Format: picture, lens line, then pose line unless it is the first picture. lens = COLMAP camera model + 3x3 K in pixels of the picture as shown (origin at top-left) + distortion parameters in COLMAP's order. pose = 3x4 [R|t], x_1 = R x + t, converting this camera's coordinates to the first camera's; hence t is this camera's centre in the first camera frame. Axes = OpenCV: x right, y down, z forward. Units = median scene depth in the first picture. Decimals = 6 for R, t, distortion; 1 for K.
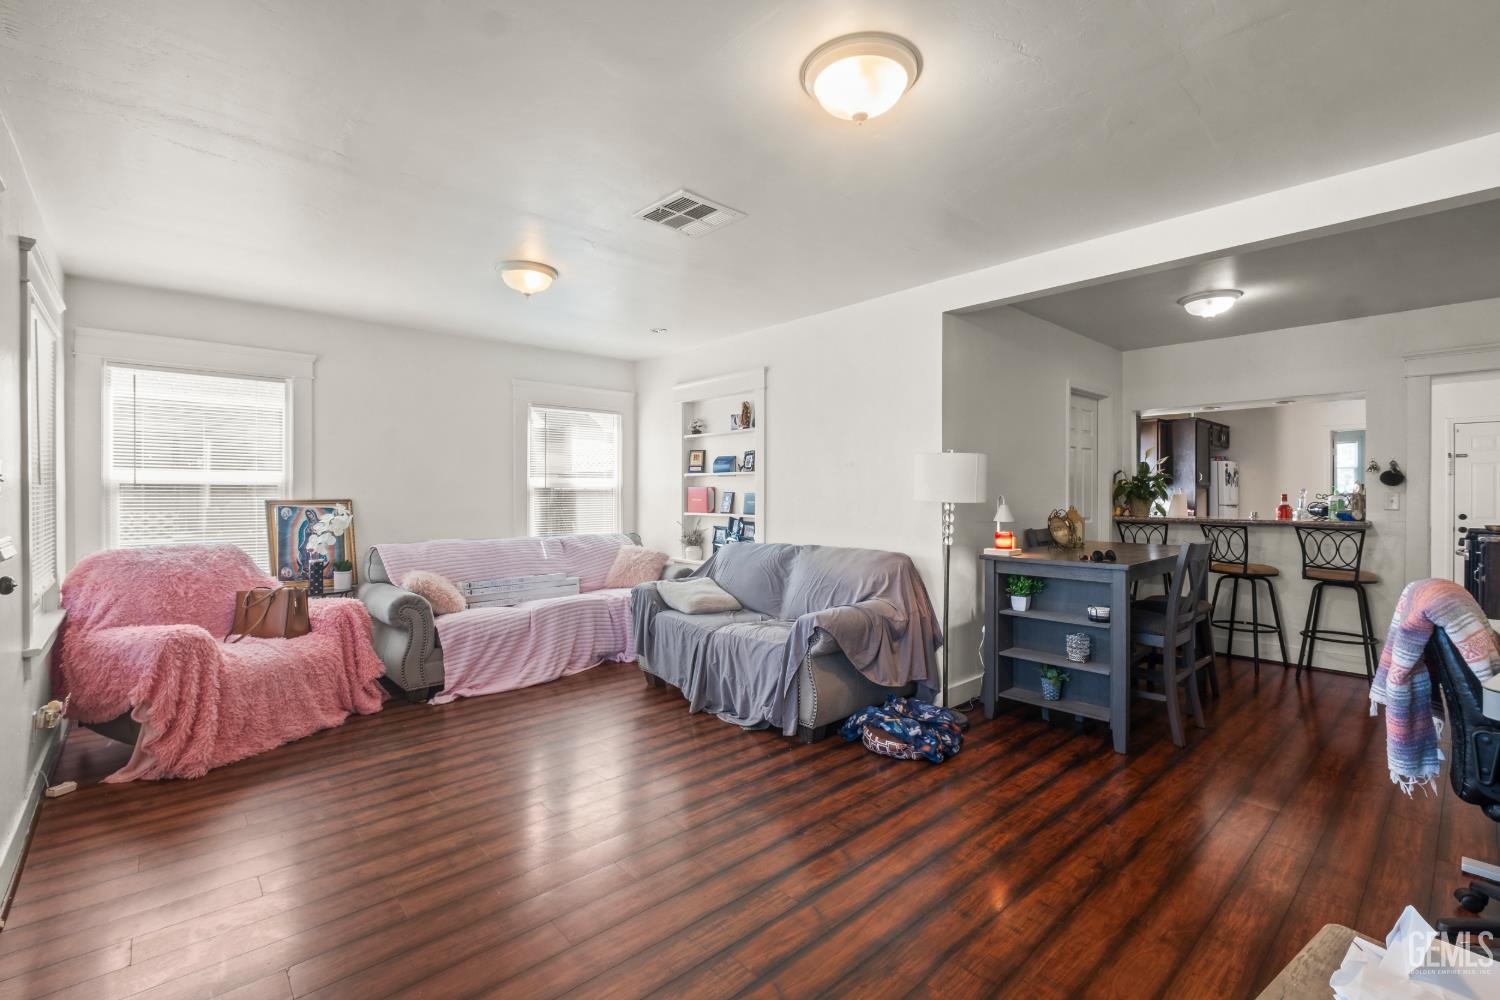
lens RADIAL K [[656.1, 0, 752.4], [0, 656.1, 496.8], [0, 0, 1]] dist [0.000797, -0.000200]
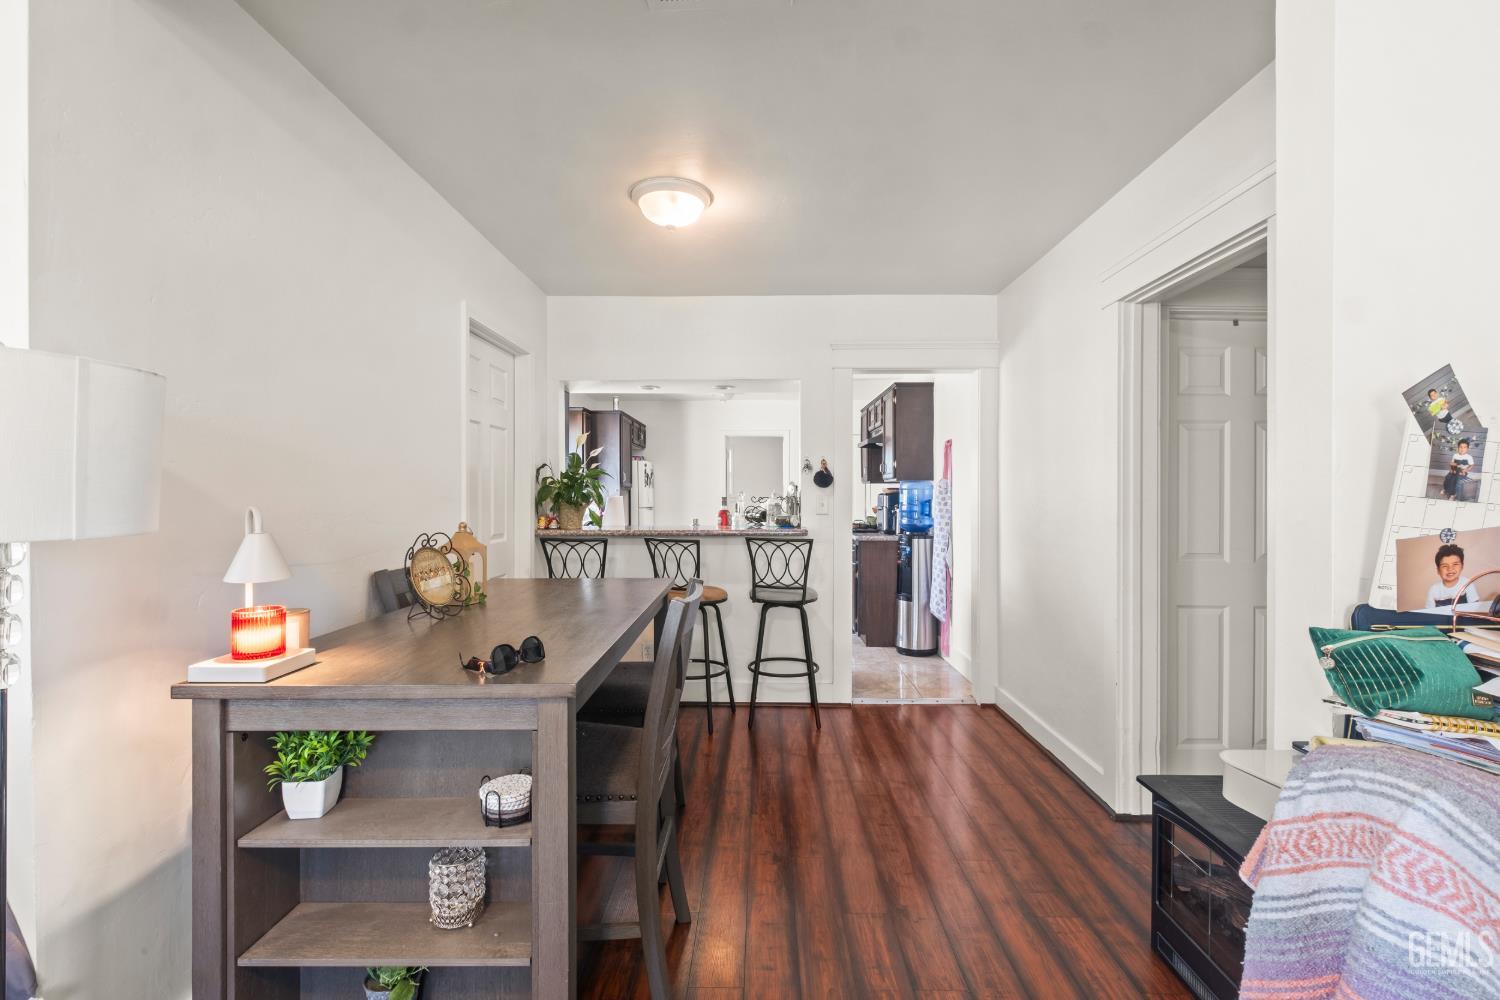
lens RADIAL K [[656.1, 0, 752.4], [0, 656.1, 496.8], [0, 0, 1]] dist [0.000797, -0.000200]
pose [[0.680200, -0.005052, 0.733009, 0.269371], [0.005915, 0.999982, 0.001404, -0.006356], [-0.733002, 0.003381, 0.680218, 0.492258]]
